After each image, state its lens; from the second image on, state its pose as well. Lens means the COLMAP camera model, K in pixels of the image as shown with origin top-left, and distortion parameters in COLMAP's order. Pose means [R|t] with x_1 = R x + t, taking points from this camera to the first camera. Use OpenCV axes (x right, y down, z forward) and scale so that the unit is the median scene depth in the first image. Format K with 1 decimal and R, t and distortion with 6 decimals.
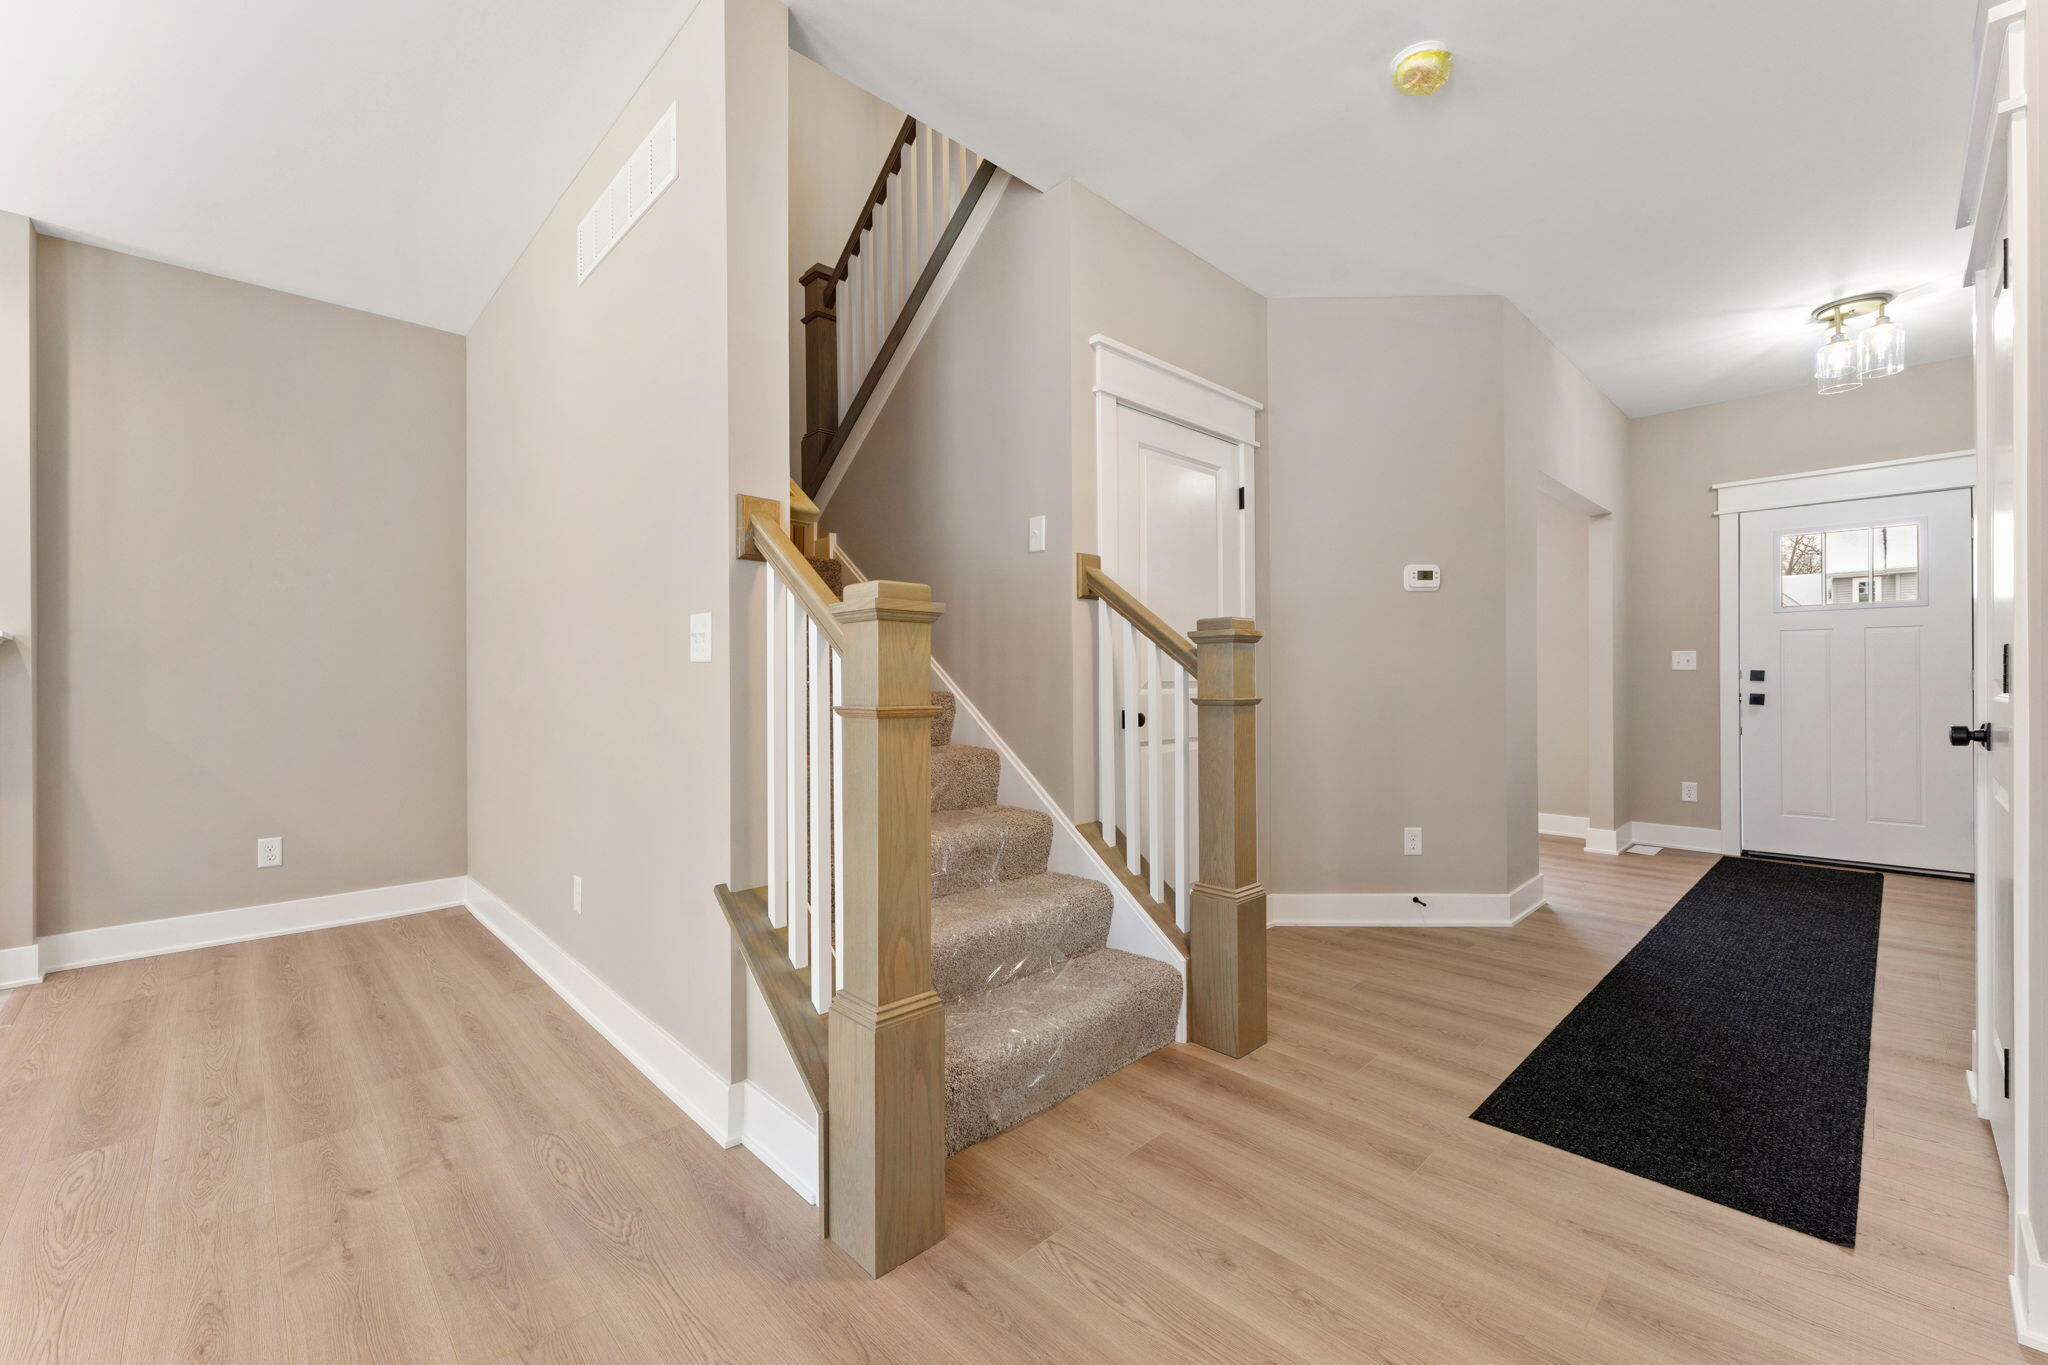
lens RADIAL K [[820.8, 0, 1022.8], [0, 820.8, 679.8], [0, 0, 1]] dist [-0.001174, 0.000461]
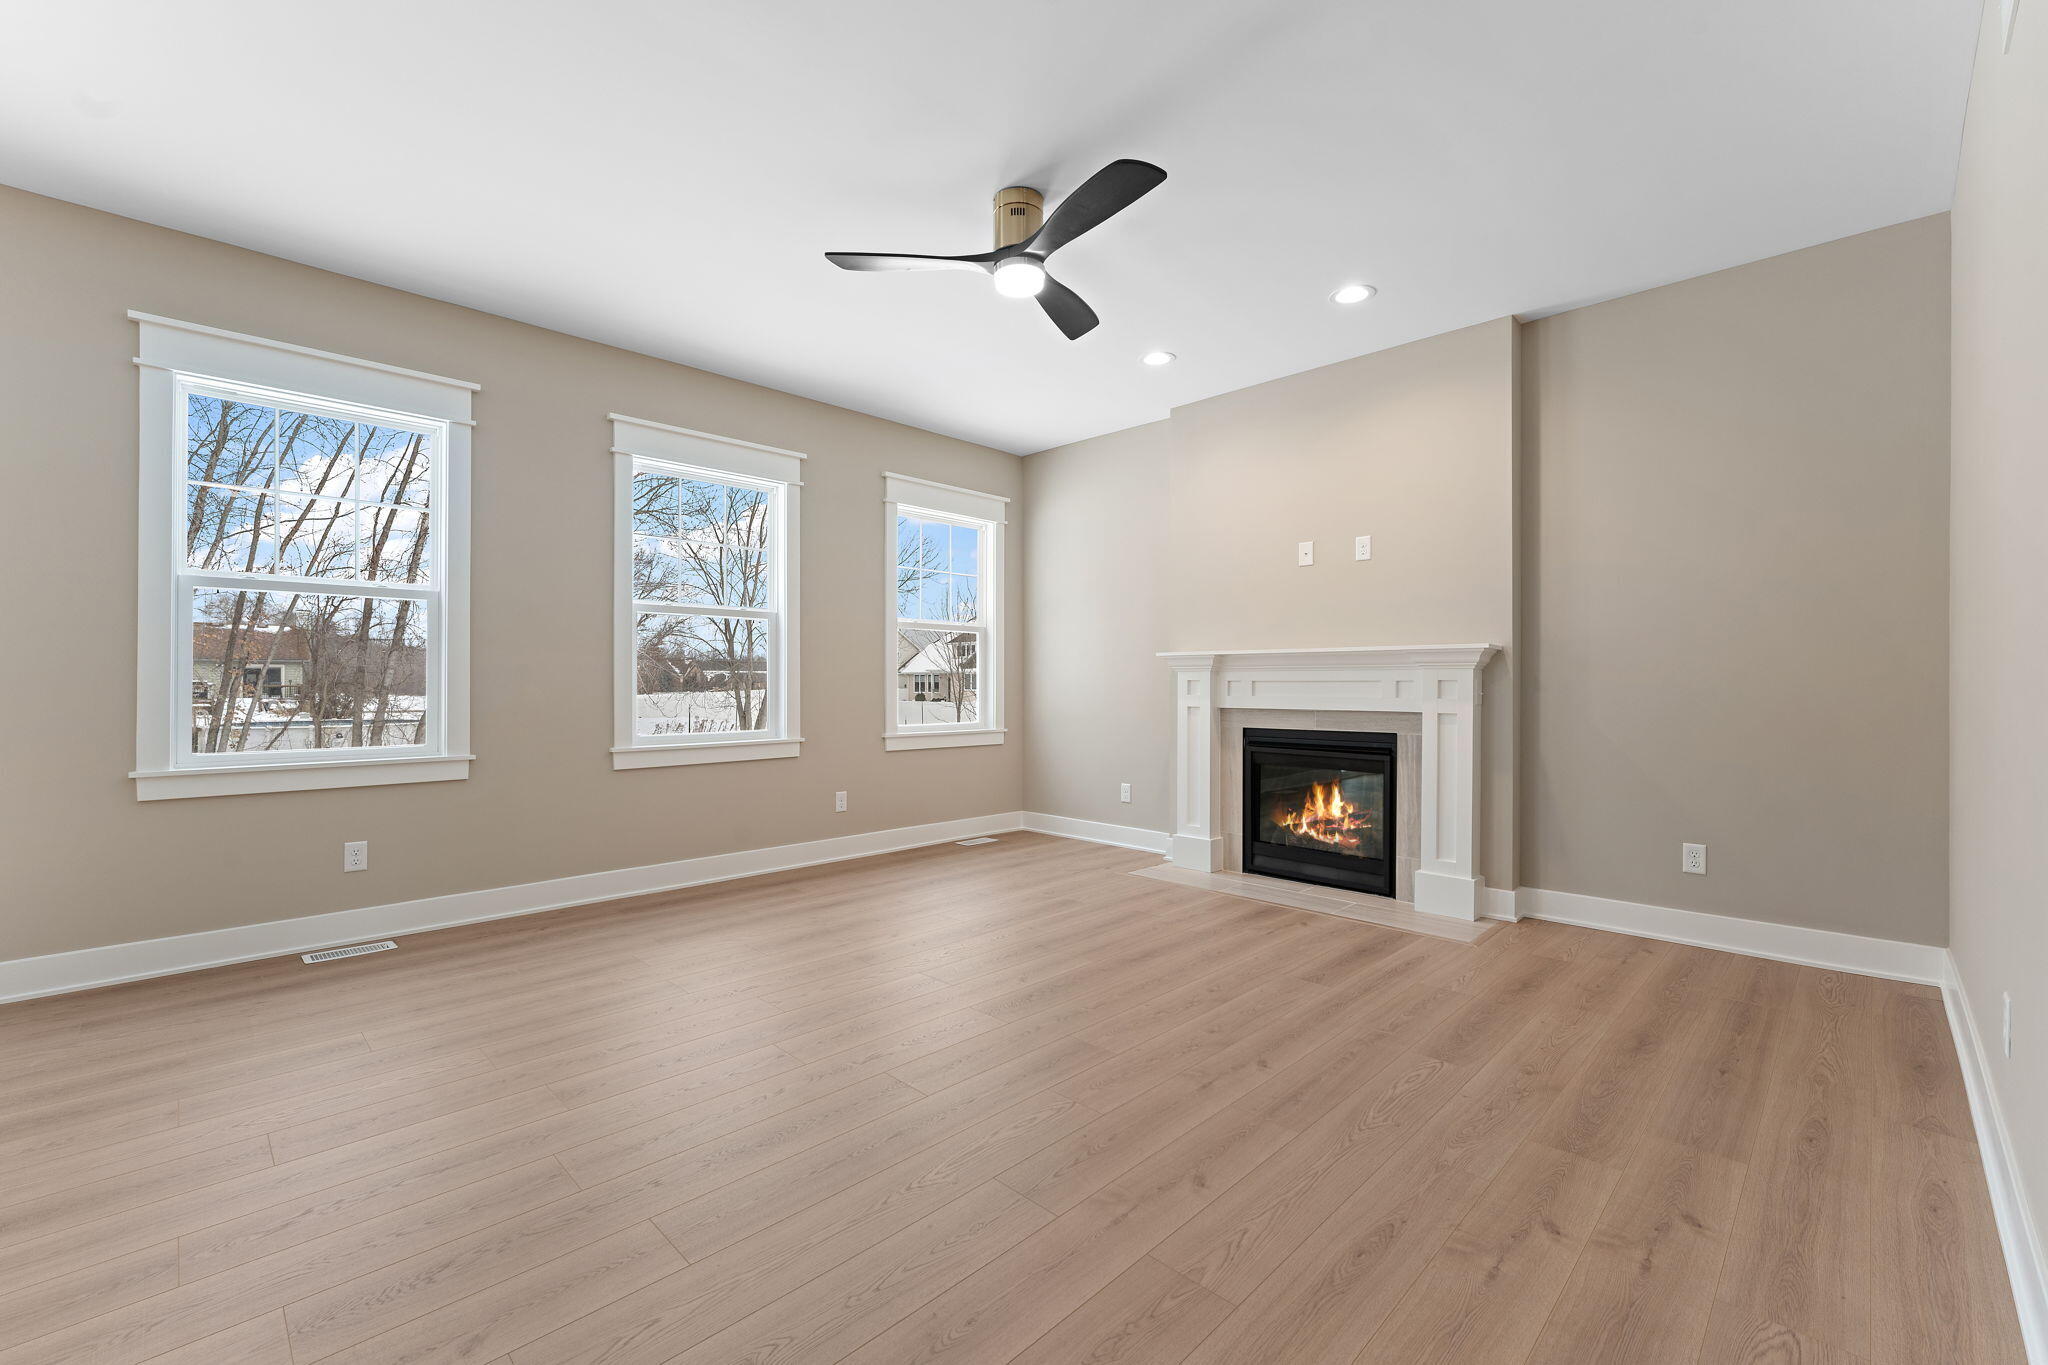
lens RADIAL K [[852.4, 0, 1014.6], [0, 852.4, 682.5], [0, 0, 1]] dist [-0.004845, 0.001226]
pose [[0.012875, 0.002421, -0.999914, 0.089753], [0.001205, 0.999996, 0.002437, -0.001955], [0.999916, -0.001236, 0.012872, 0.211271]]
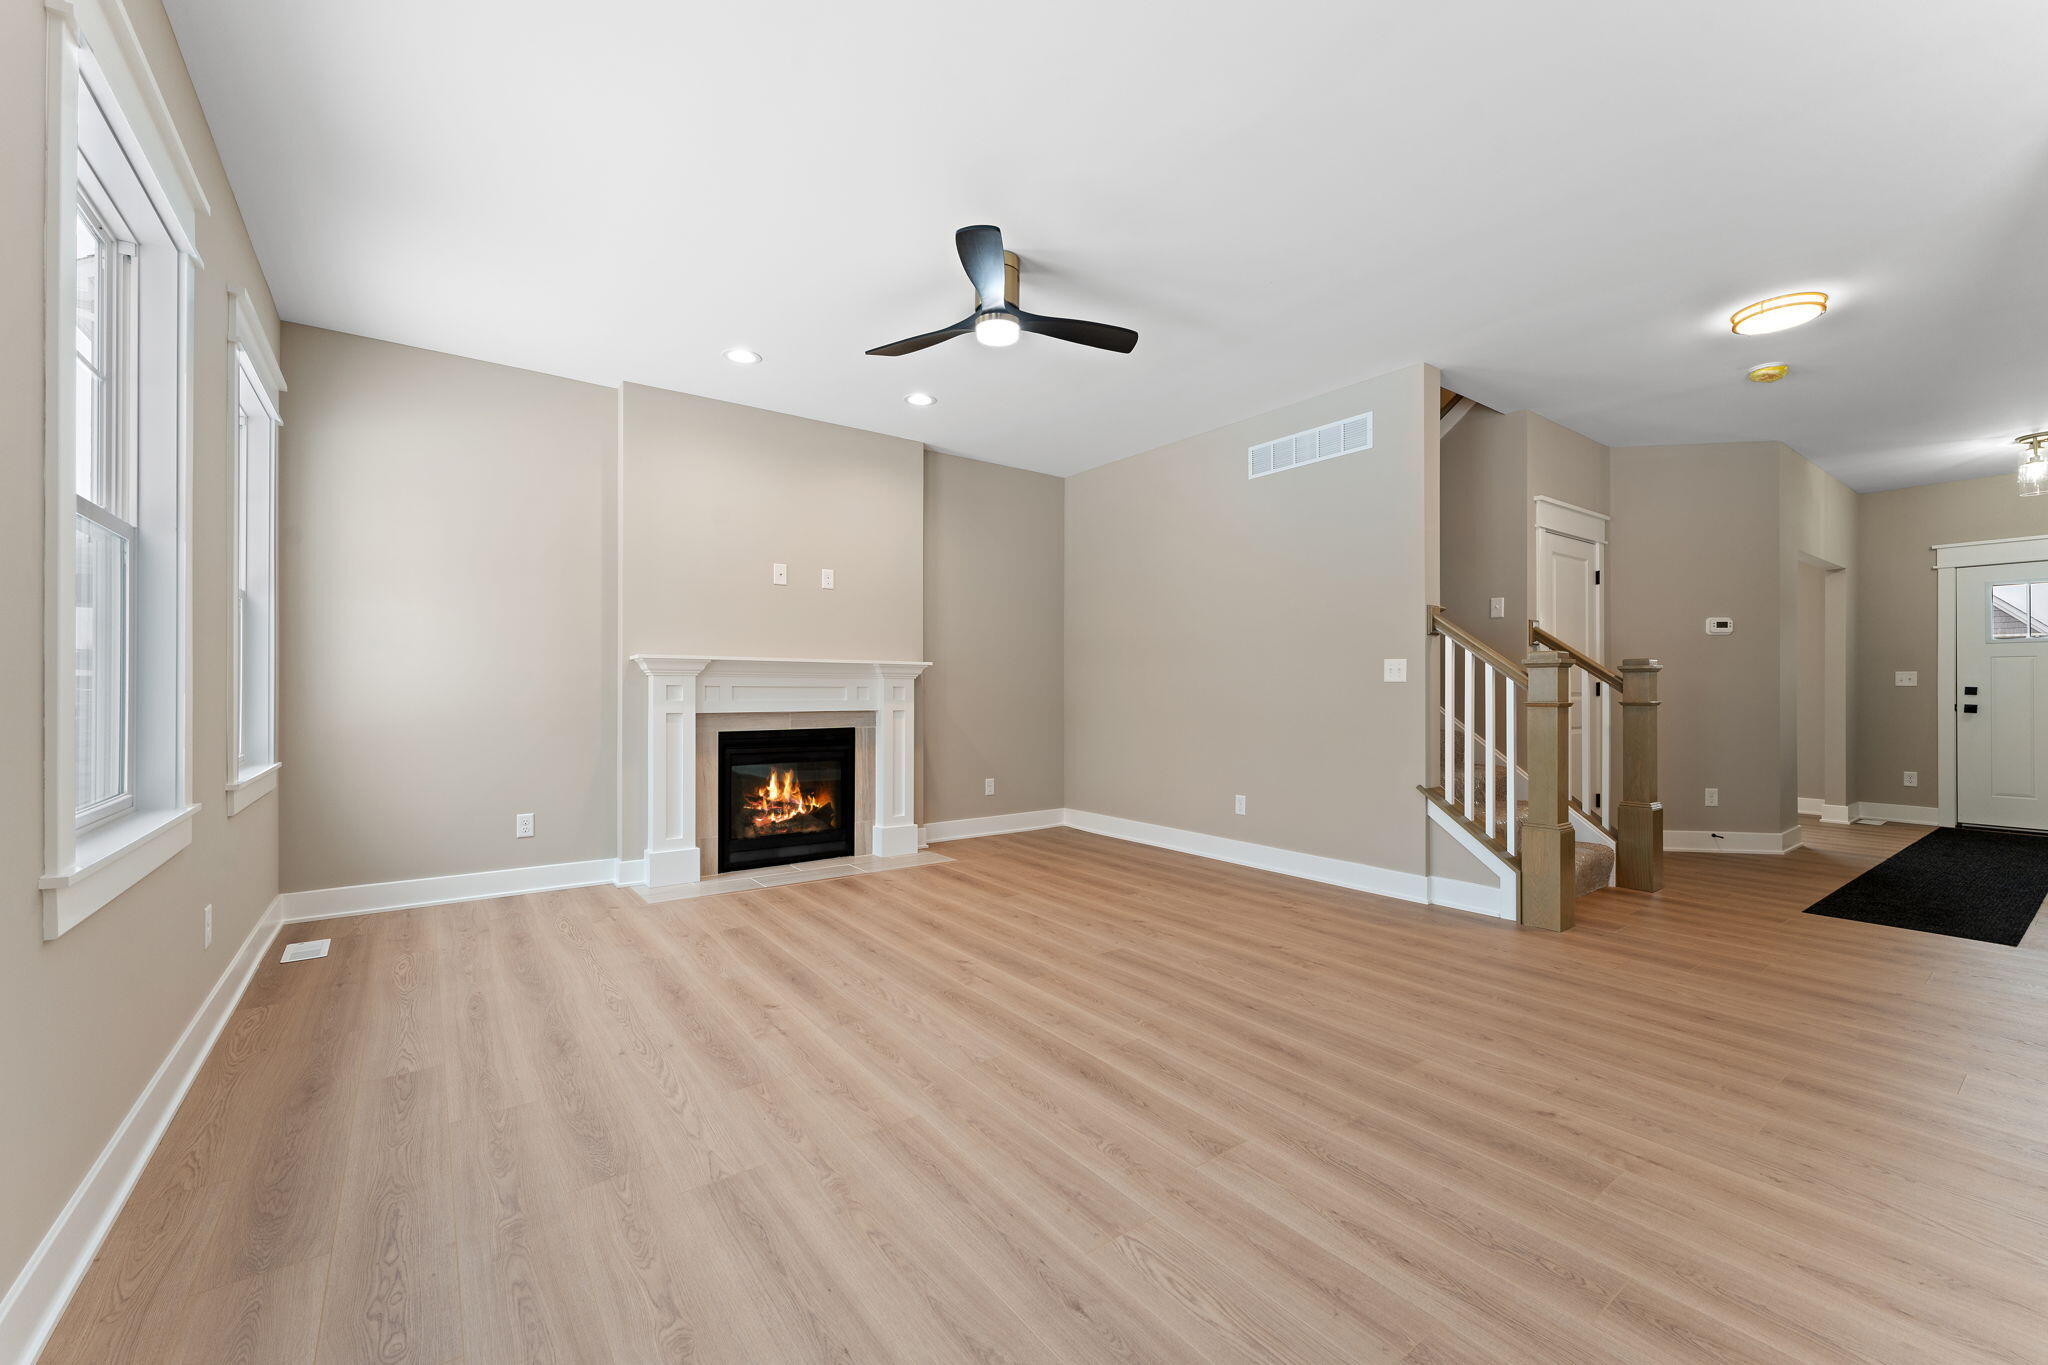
lens RADIAL K [[820.8, 0, 1022.1], [0, 820.8, 689.7], [0, 0, 1]] dist [-0.001174, 0.000461]
pose [[0.991354, 0.006805, -0.131037, -0.722075], [-0.006435, 0.999974, 0.003242, -0.002342], [0.131056, -0.002371, 0.991372, -0.825526]]
